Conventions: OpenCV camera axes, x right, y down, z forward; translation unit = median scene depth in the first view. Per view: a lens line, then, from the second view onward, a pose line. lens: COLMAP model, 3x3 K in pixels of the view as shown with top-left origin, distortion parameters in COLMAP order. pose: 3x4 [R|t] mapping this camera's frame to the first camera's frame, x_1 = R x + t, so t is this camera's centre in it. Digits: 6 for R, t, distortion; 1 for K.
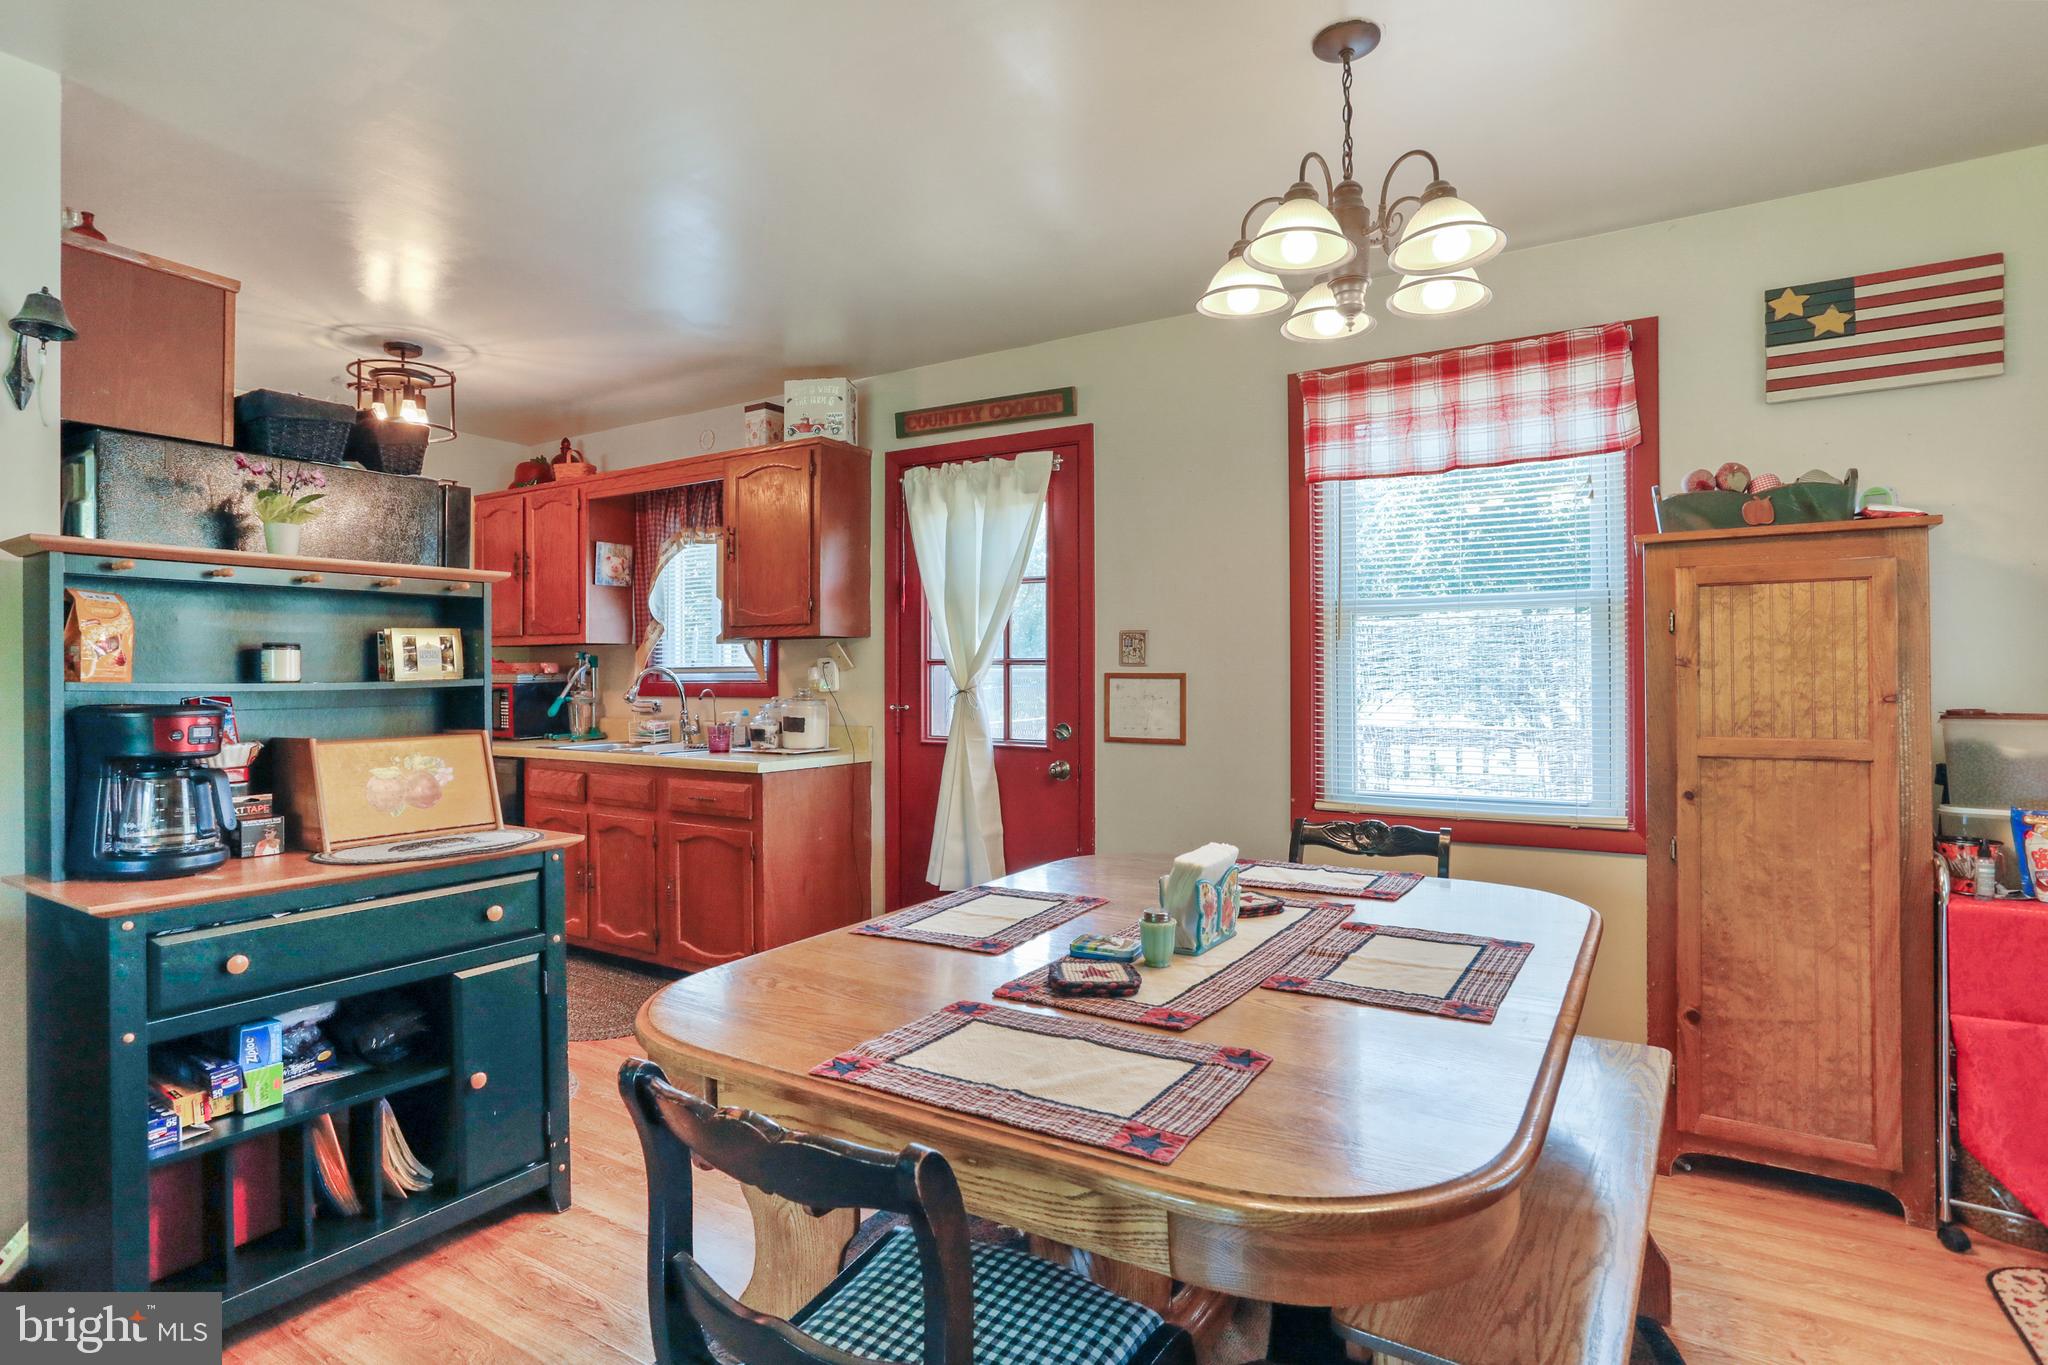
lens RADIAL K [[1048.2, 0, 1004.2], [0, 1048.2, 682.6], [0, 0, 1]] dist [-0.001845, 0.000608]
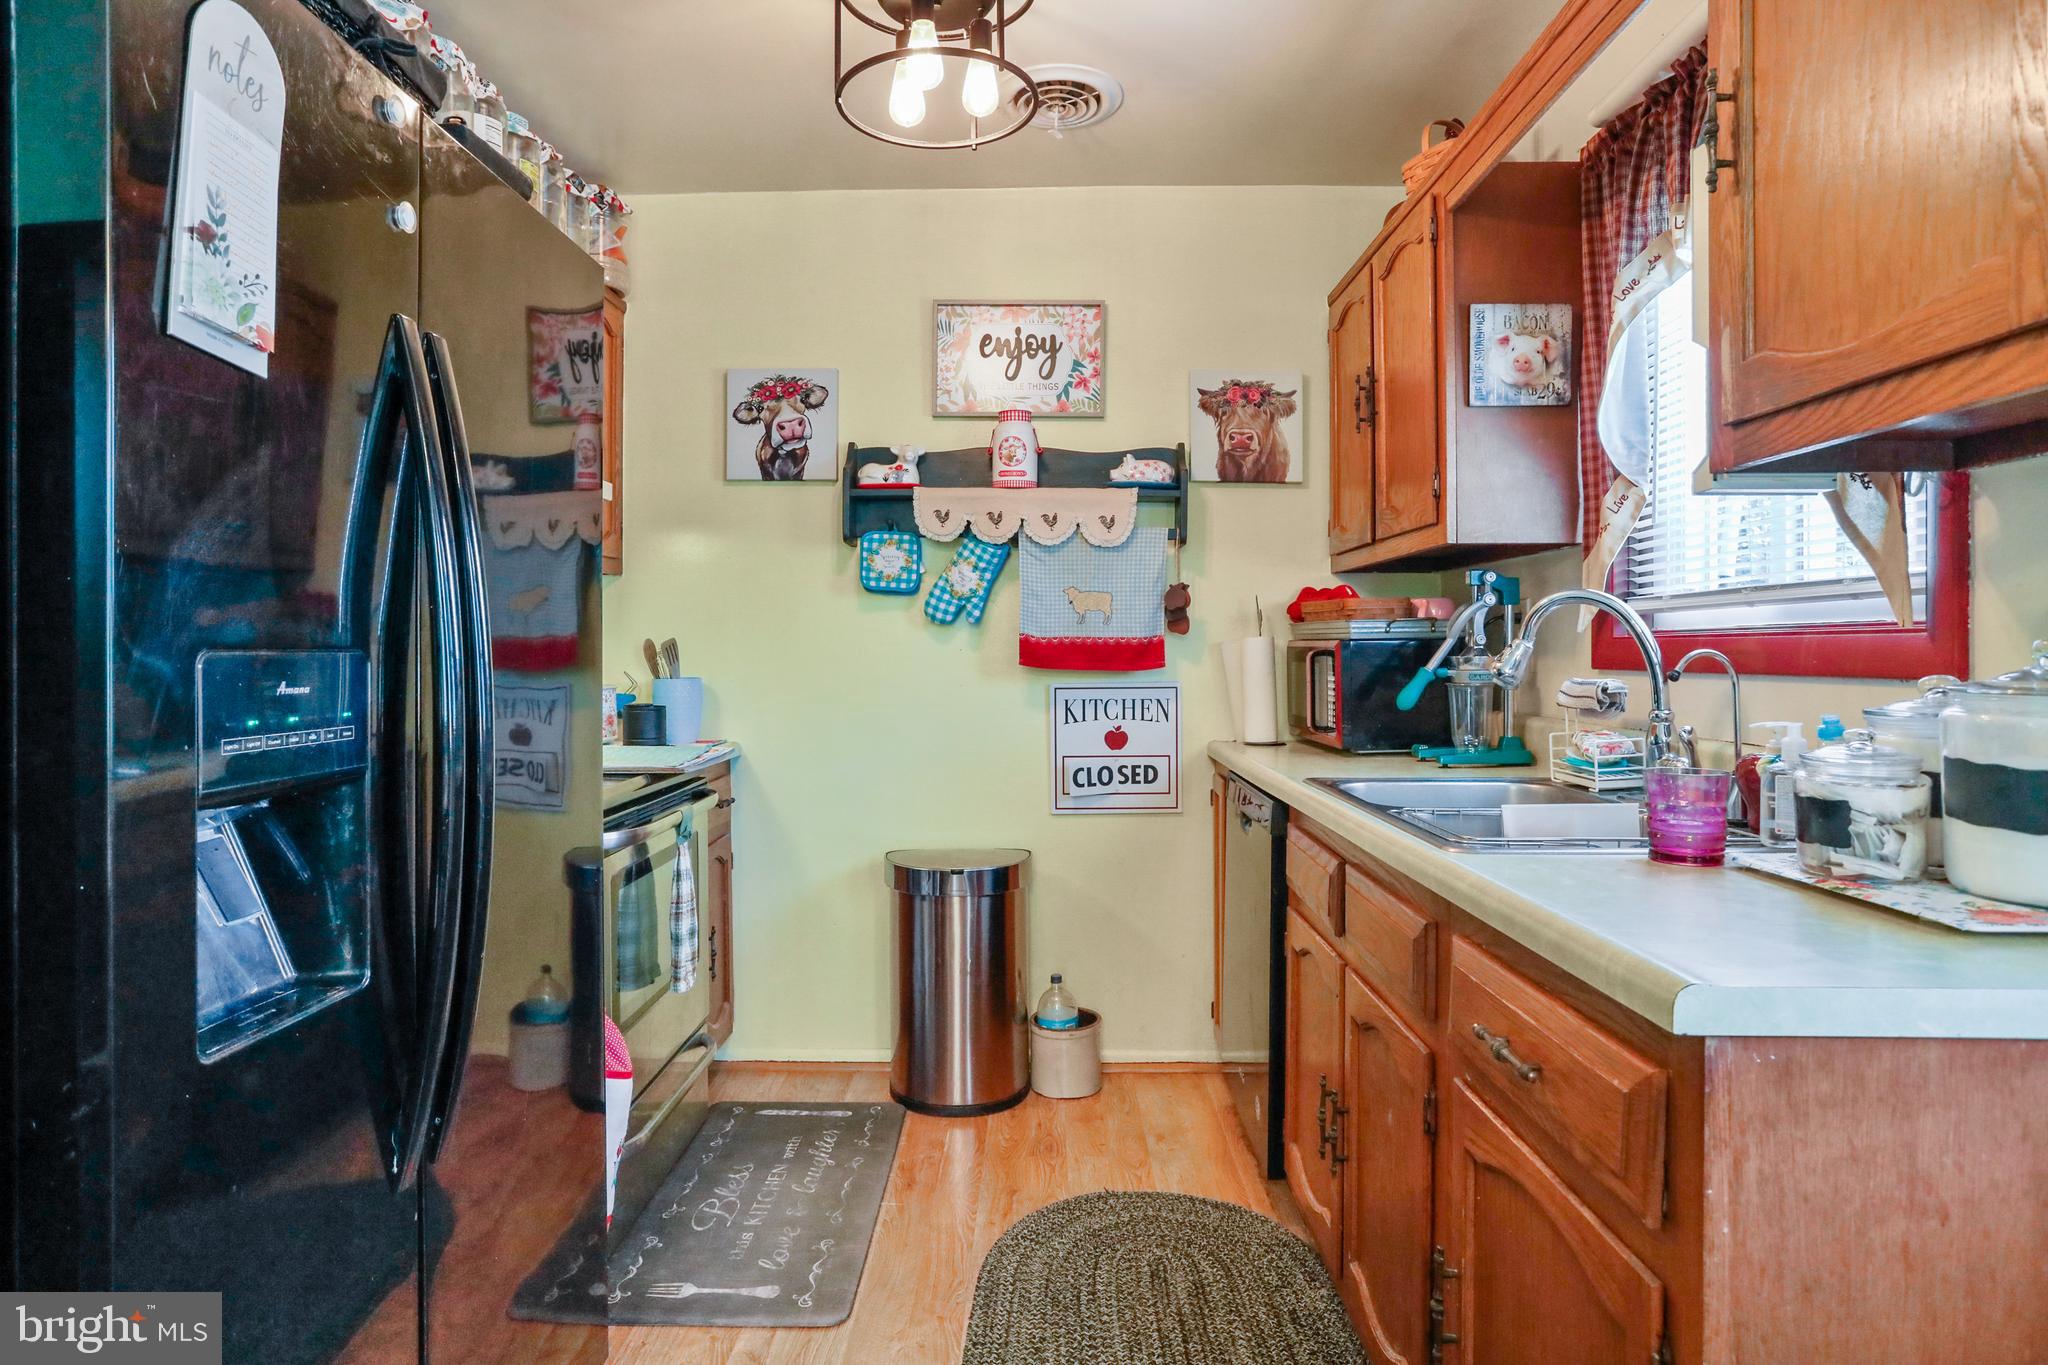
lens RADIAL K [[1150.9, 0, 1023.8], [0, 1150.9, 660.3], [0, 0, 1]] dist [0.000558, 0.000135]
pose [[0.522651, 0.007388, -0.852515, -0.083059], [-0.004779, 0.999972, 0.005736, 0.008361], [0.852534, 0.001076, 0.522671, 0.597232]]
